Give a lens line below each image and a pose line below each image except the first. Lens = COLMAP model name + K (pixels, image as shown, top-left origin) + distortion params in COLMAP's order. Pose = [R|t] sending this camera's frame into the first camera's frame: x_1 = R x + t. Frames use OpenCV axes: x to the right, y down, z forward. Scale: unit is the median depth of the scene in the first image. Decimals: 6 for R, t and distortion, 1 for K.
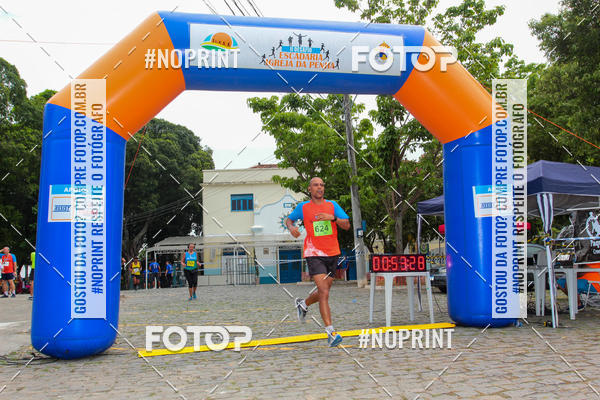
lens RADIAL K [[541.3, 0, 301.1], [0, 541.3, 201.1], [0, 0, 1]] dist [-0.052556, 0.009162]
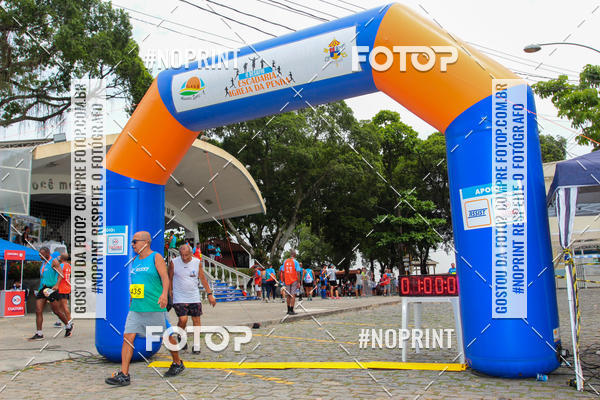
lens RADIAL K [[534.3, 0, 300.0], [0, 534.3, 200.0], [0, 0, 1]] dist [-0.056899, 0.014144]
pose [[0.761256, -0.091248, -0.641999, 0.666044], [0.089766, 0.995347, -0.035028, -0.006302], [0.642208, -0.030965, 0.765905, 0.292116]]
